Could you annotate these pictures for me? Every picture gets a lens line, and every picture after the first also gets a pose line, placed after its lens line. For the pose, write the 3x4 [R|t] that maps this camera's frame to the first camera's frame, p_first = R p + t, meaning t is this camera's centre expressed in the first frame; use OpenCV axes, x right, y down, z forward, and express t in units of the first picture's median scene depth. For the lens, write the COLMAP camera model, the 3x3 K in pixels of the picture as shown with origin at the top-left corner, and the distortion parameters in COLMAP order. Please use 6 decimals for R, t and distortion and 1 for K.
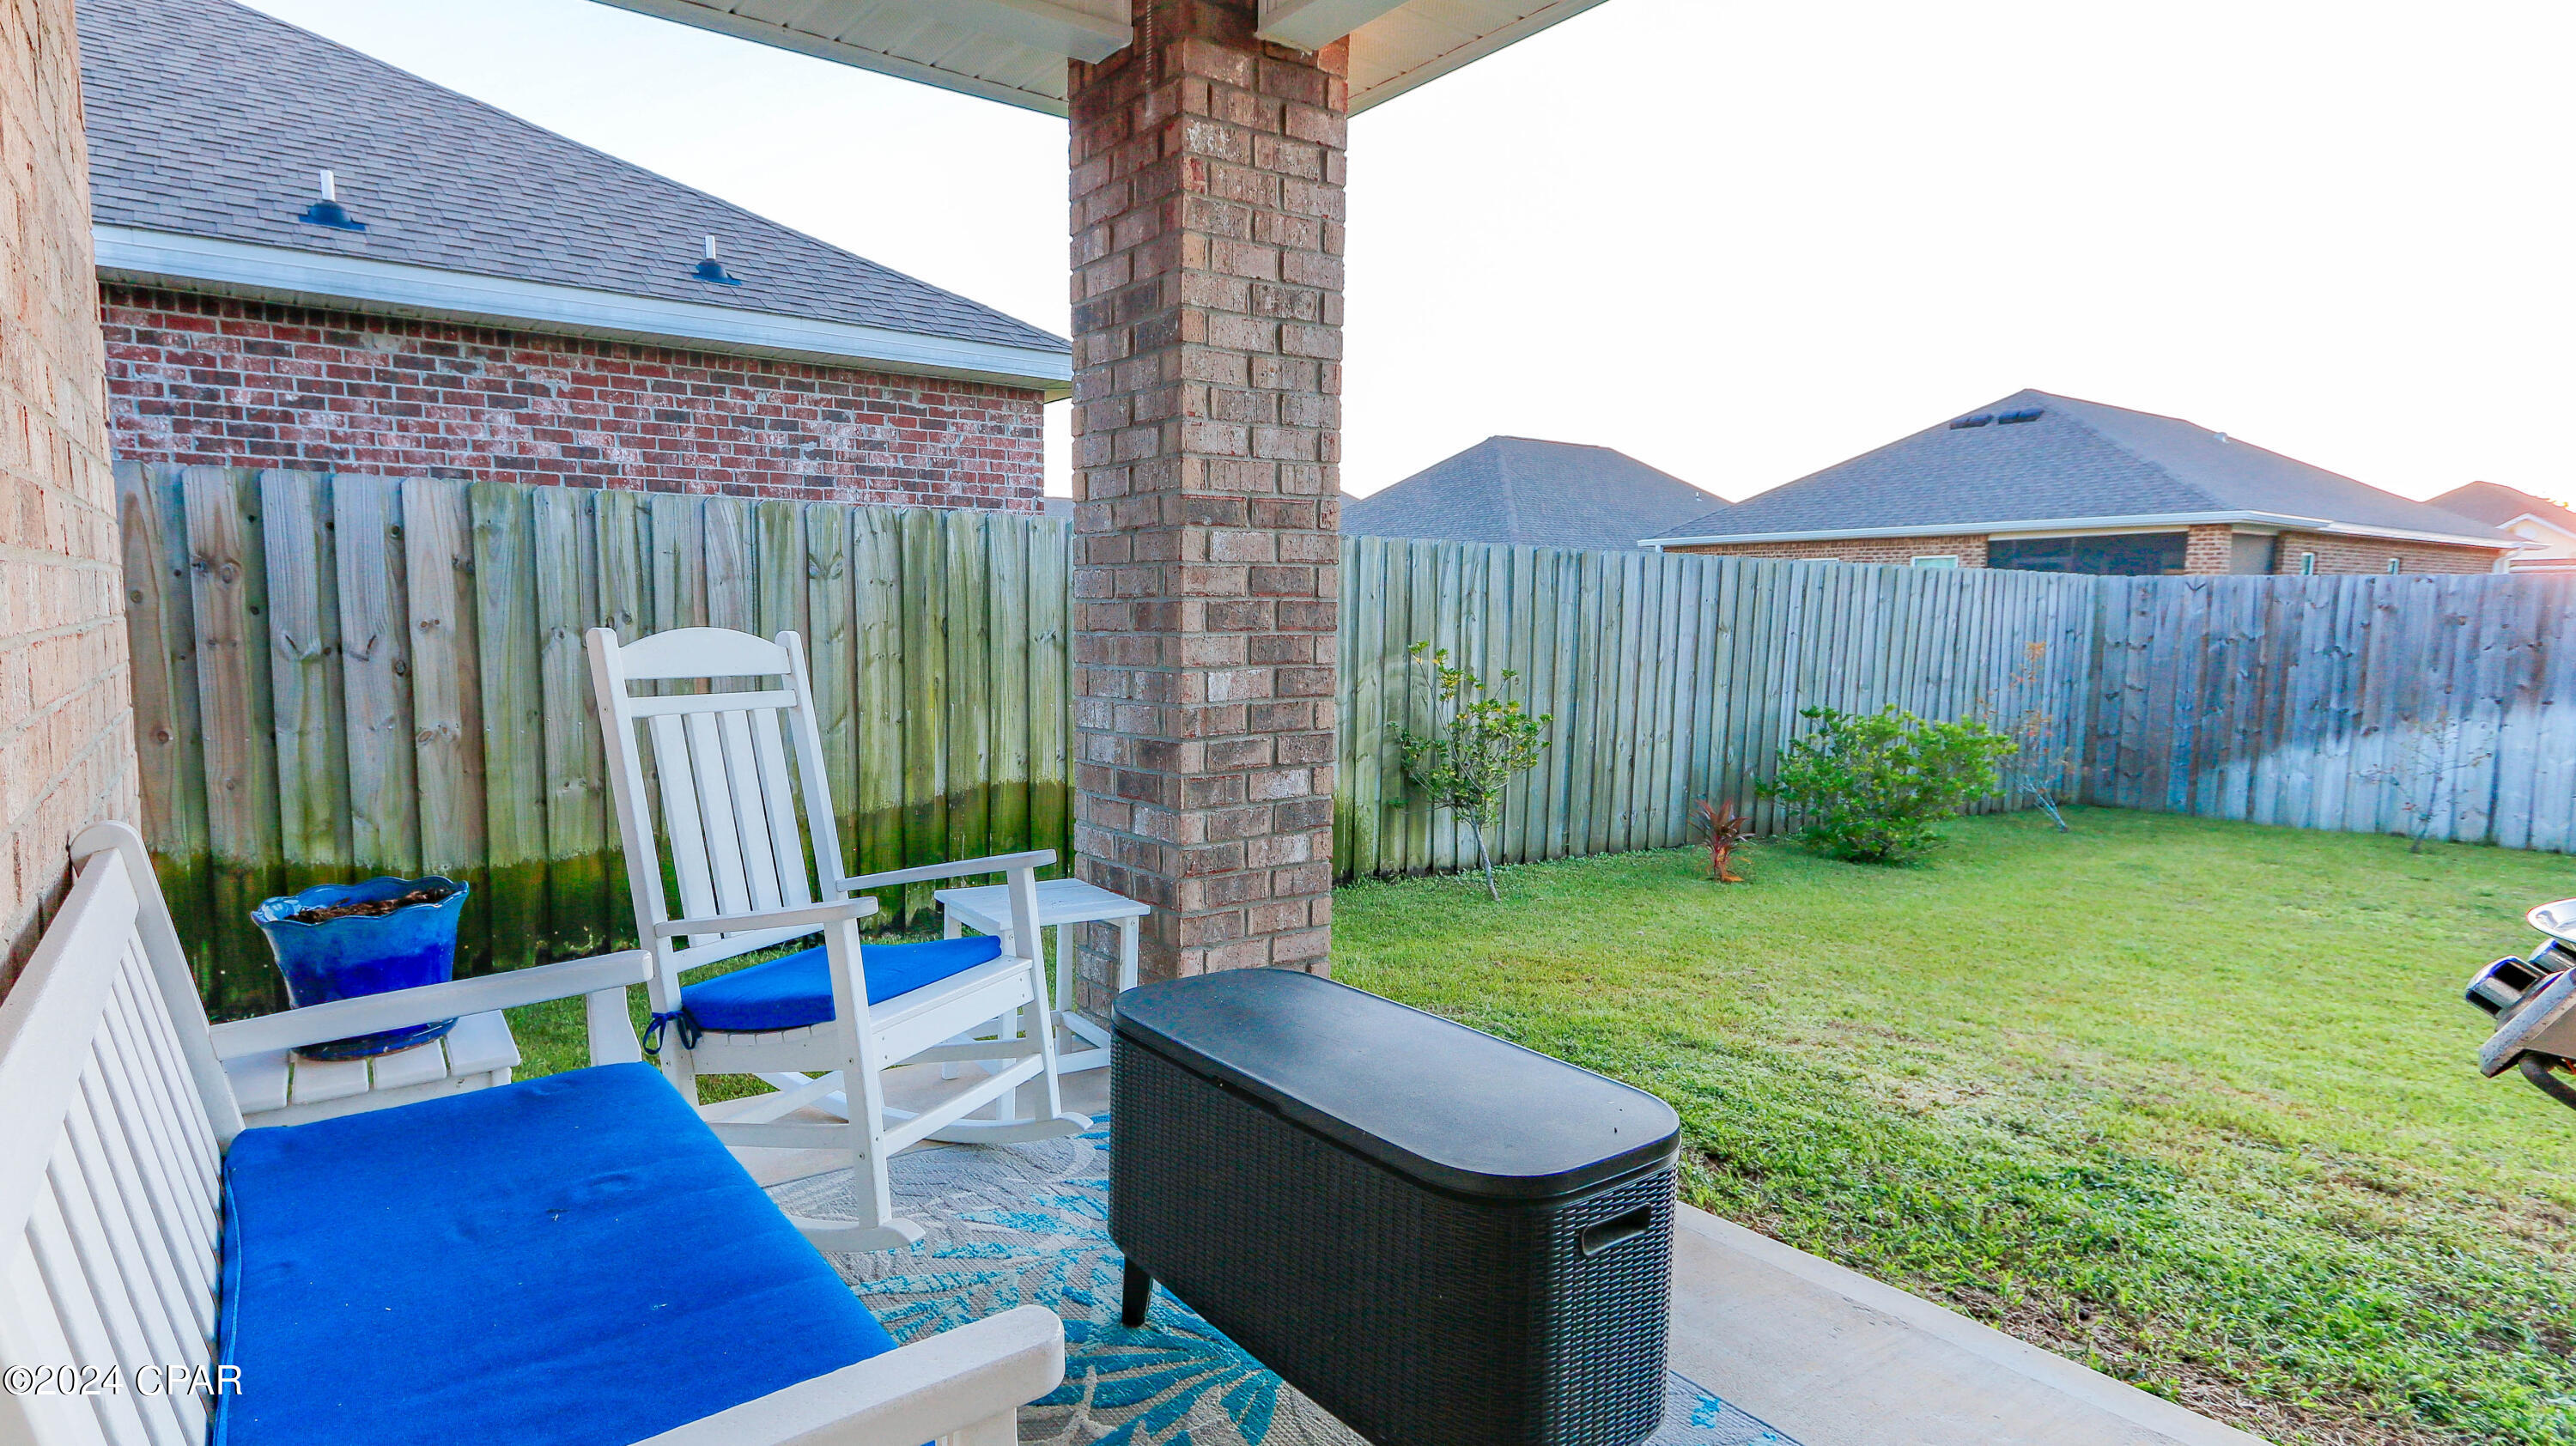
lens RADIAL K [[1255.2, 0, 1231.4], [0, 1255.2, 725.9], [0, 0, 1]] dist [0.002160, -0.000223]
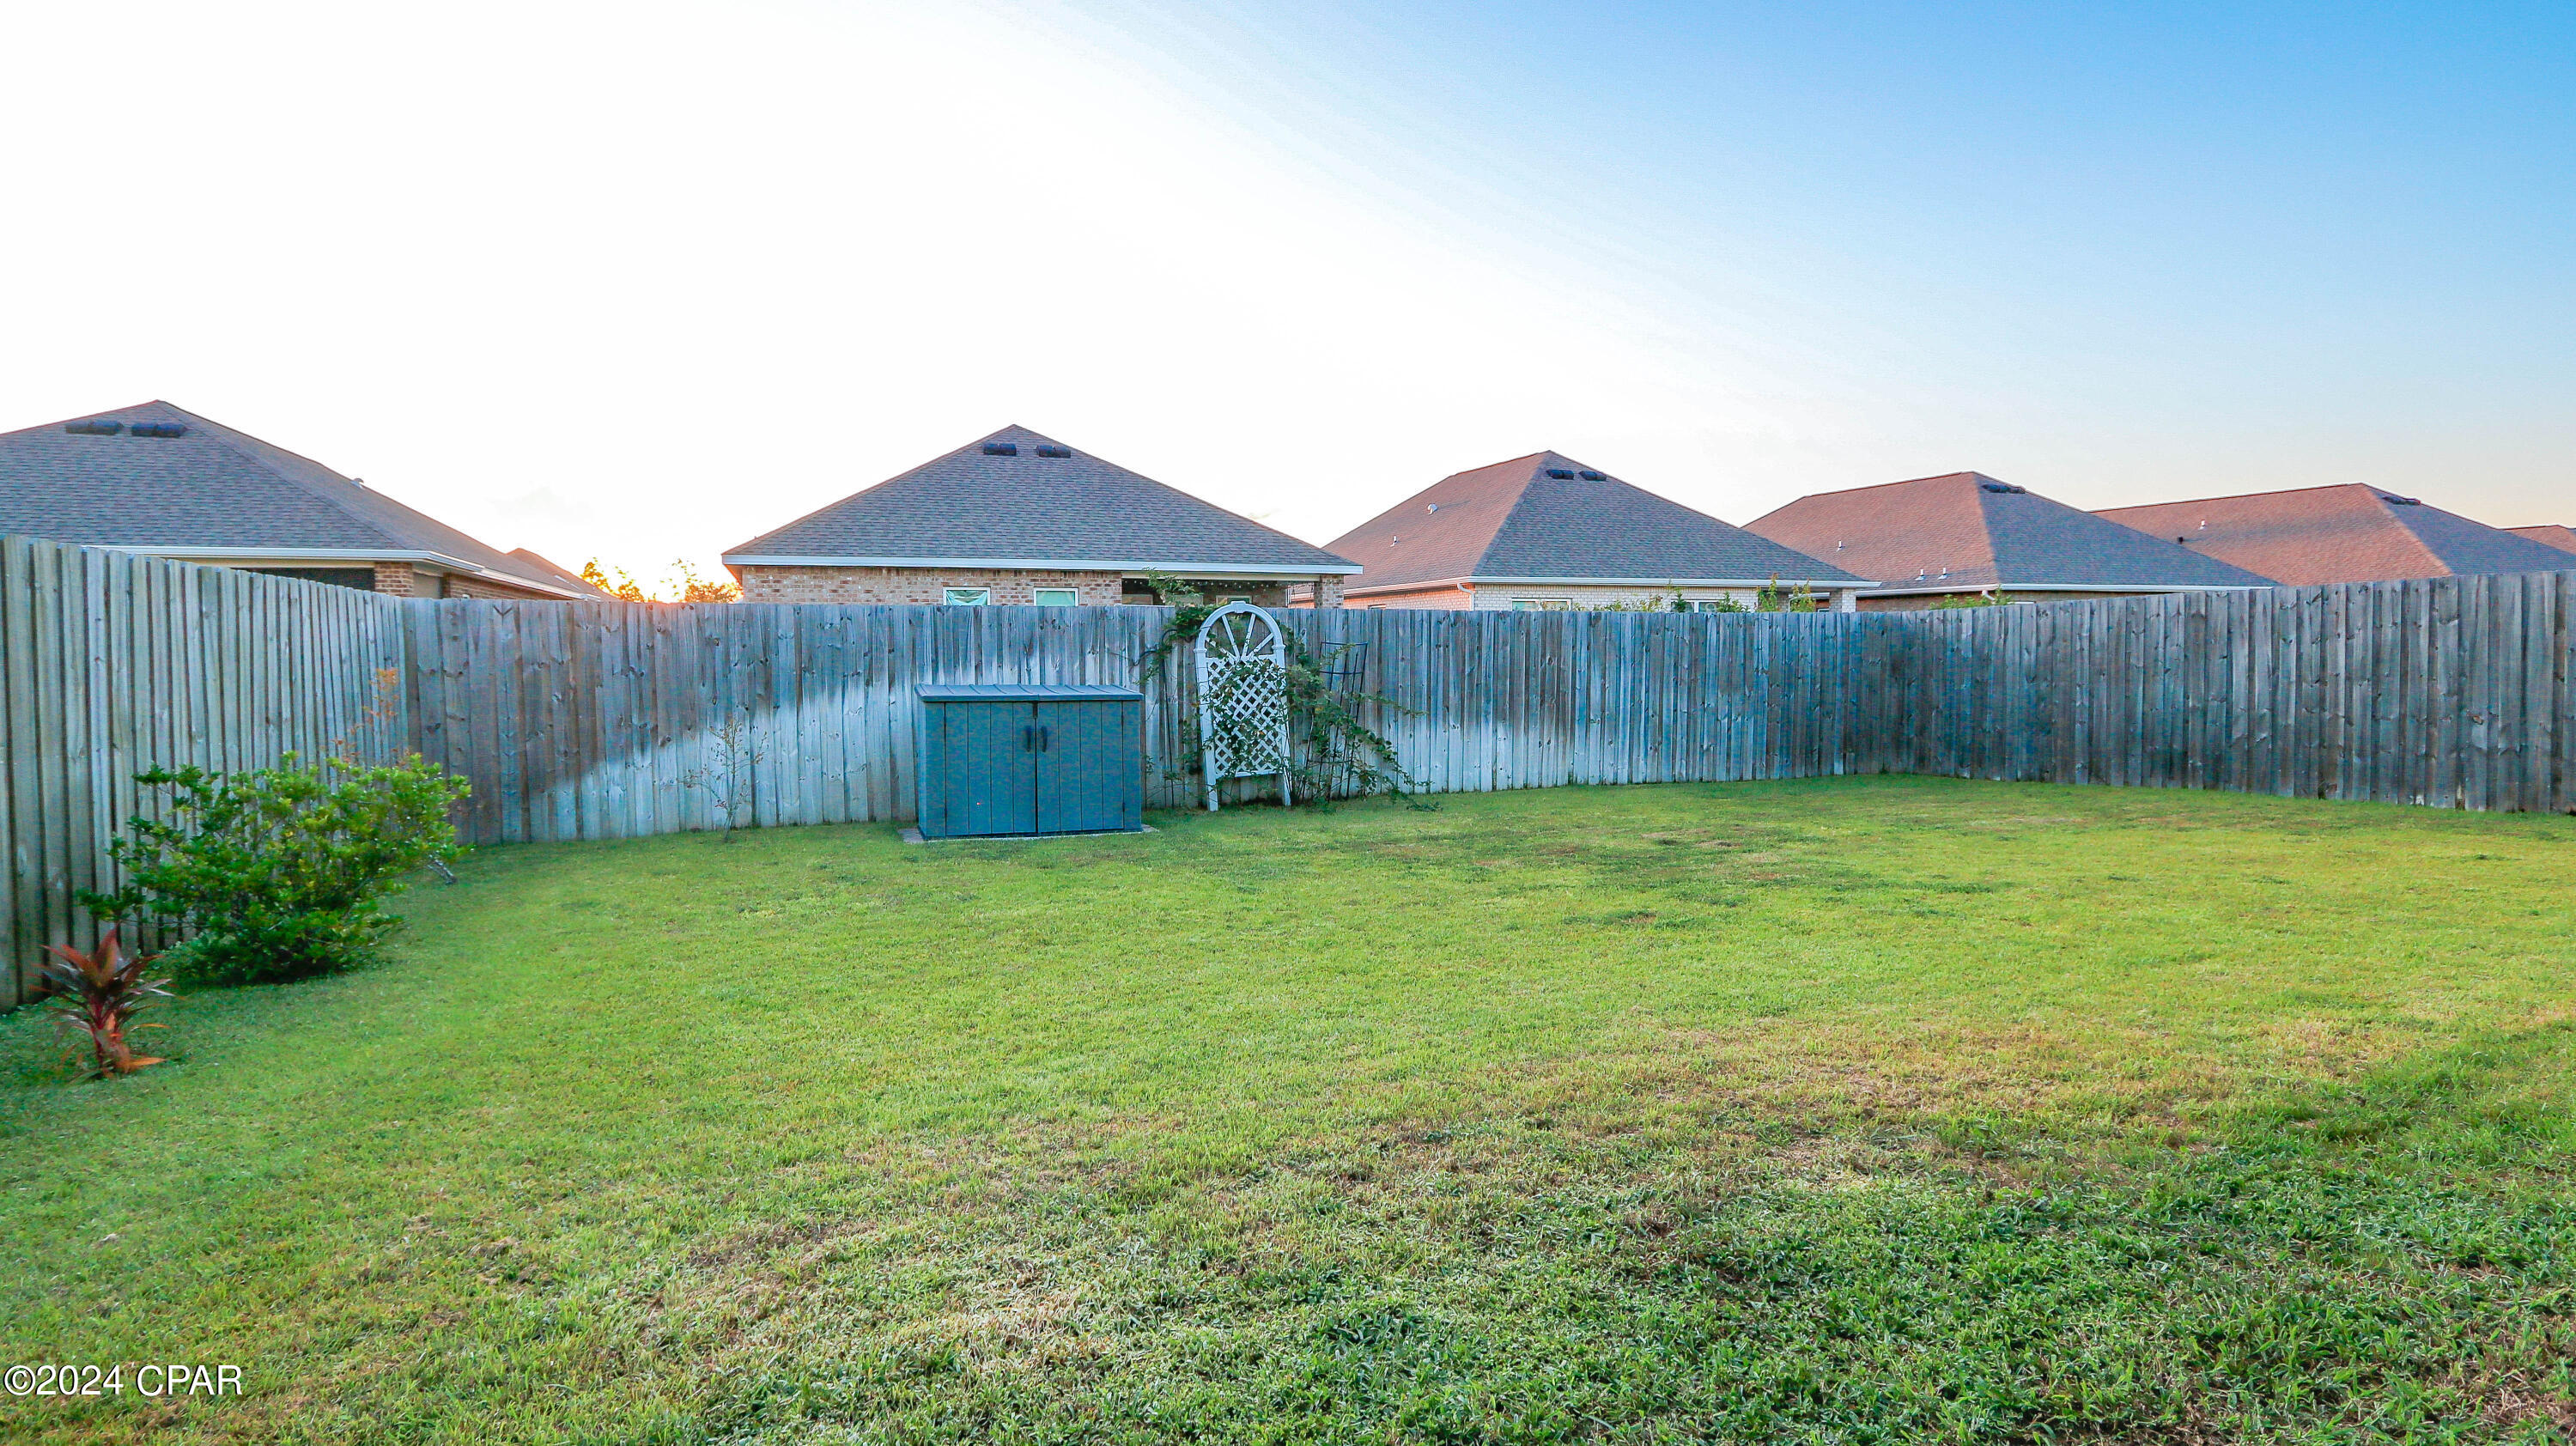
lens RADIAL K [[1255.2, 0, 1231.4], [0, 1255.2, 725.9], [0, 0, 1]] dist [0.002160, -0.000223]
pose [[0.299159, -0.069735, 0.951652, -0.000231], [0.100444, 0.994086, 0.041270, -0.005473], [-0.948902, 0.083241, 0.304394, 0.185119]]
